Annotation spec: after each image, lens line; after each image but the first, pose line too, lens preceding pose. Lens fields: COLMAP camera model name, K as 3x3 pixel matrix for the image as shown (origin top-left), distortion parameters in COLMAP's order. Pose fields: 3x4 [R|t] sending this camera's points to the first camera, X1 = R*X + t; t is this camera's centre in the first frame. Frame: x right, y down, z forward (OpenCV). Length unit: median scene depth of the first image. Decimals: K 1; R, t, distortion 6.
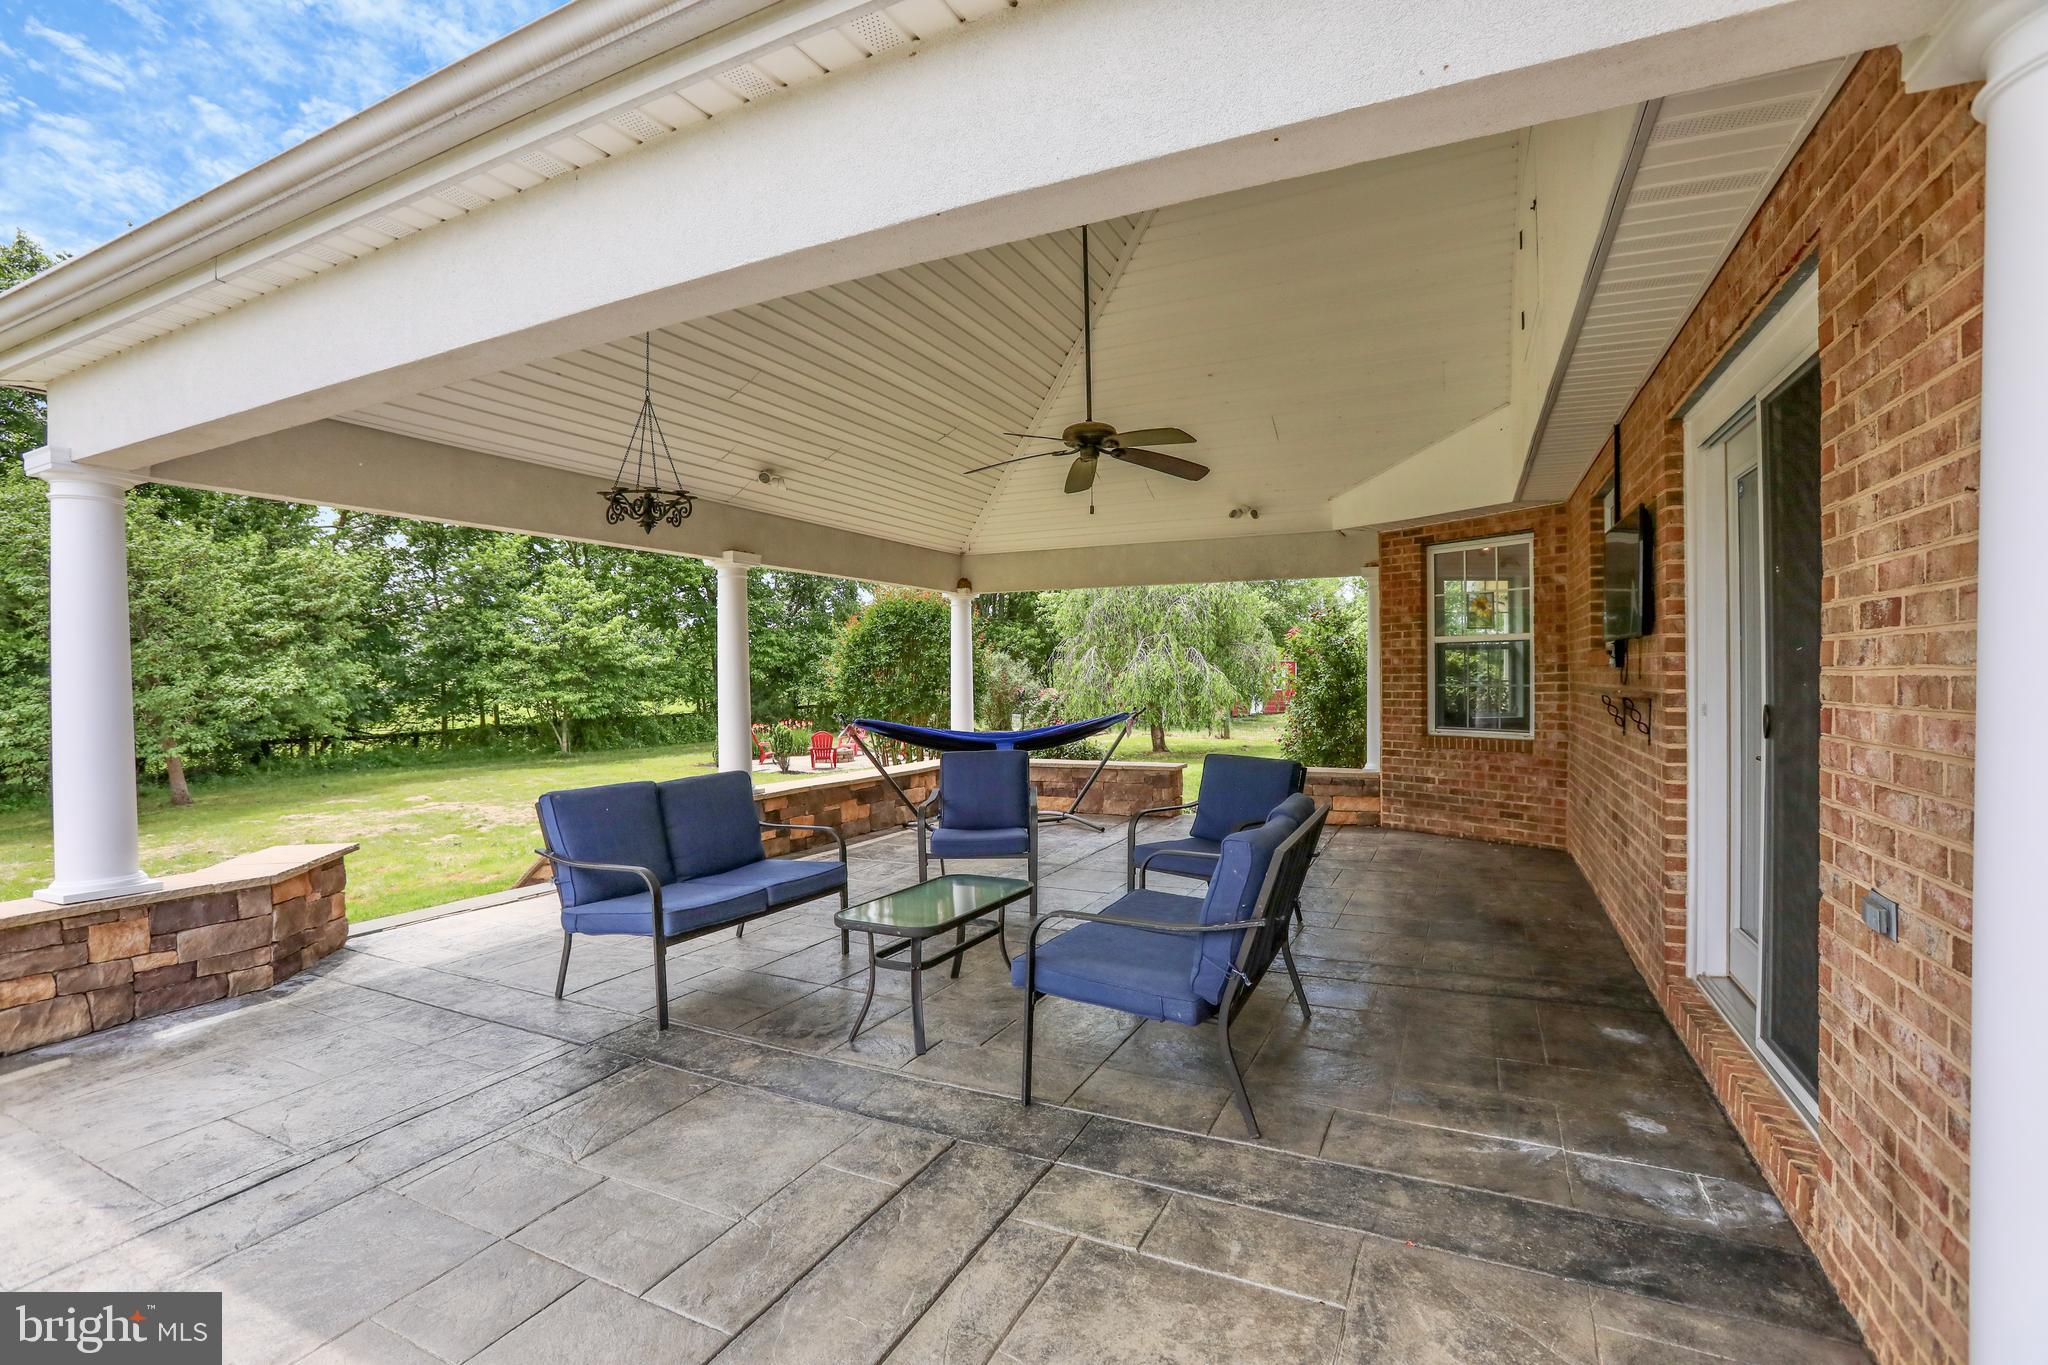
lens RADIAL K [[926.7, 0, 1014.6], [0, 926.7, 686.3], [0, 0, 1]] dist [-0.080735, 0.033683]
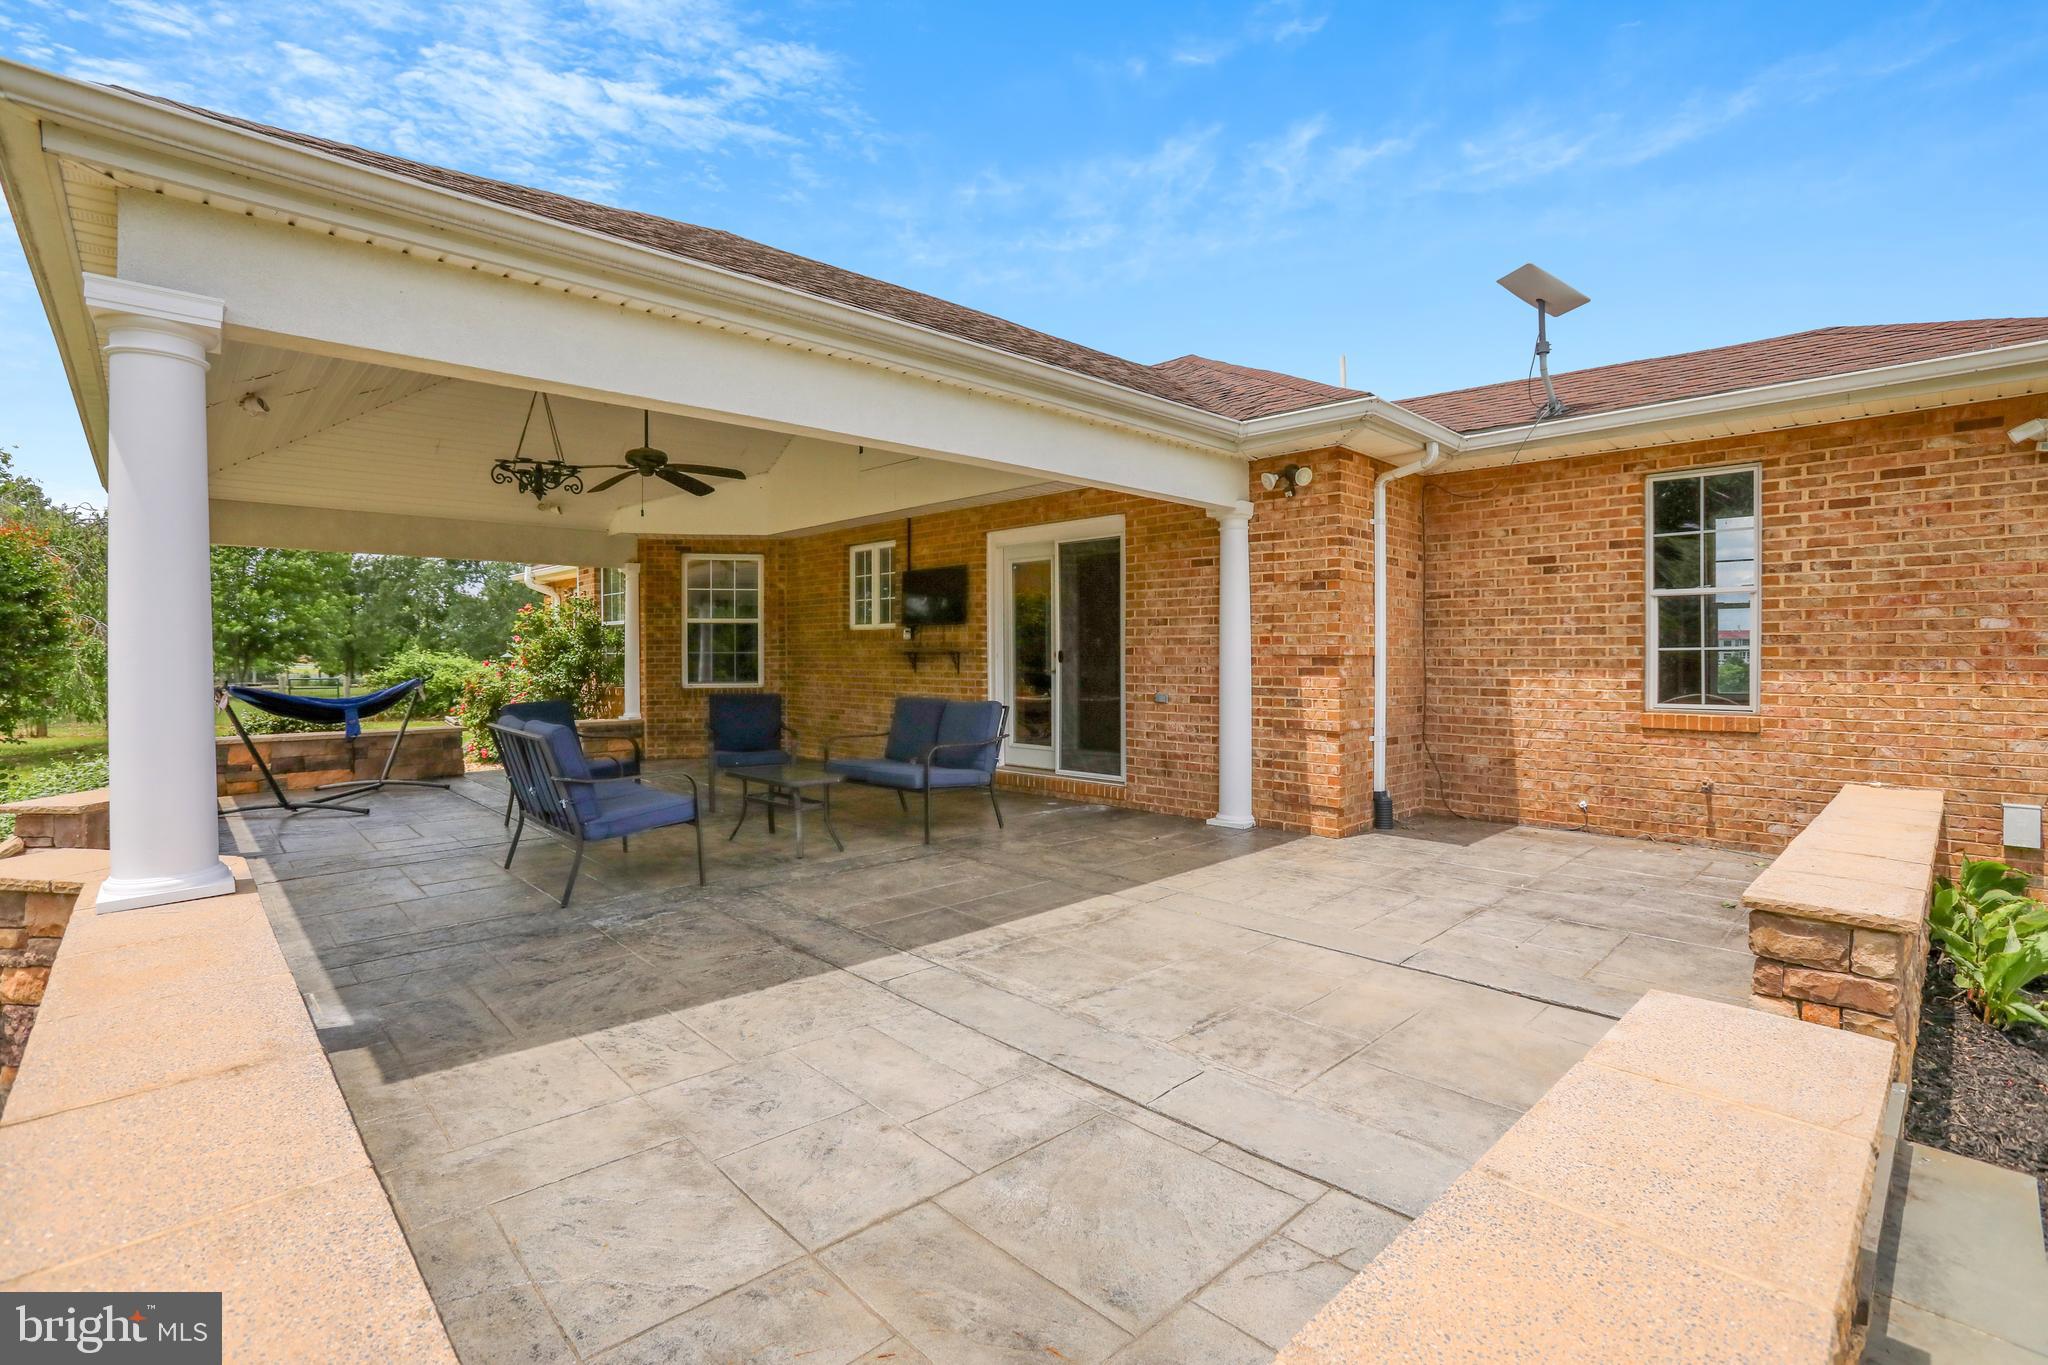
lens RADIAL K [[926.7, 0, 1014.6], [0, 926.7, 686.3], [0, 0, 1]] dist [-0.080735, 0.033683]
pose [[0.348383, -0.025408, 0.937008, -0.771408], [0.010609, 0.999675, 0.023162, 0.025597], [-0.937292, 0.001871, 0.348540, 0.037192]]
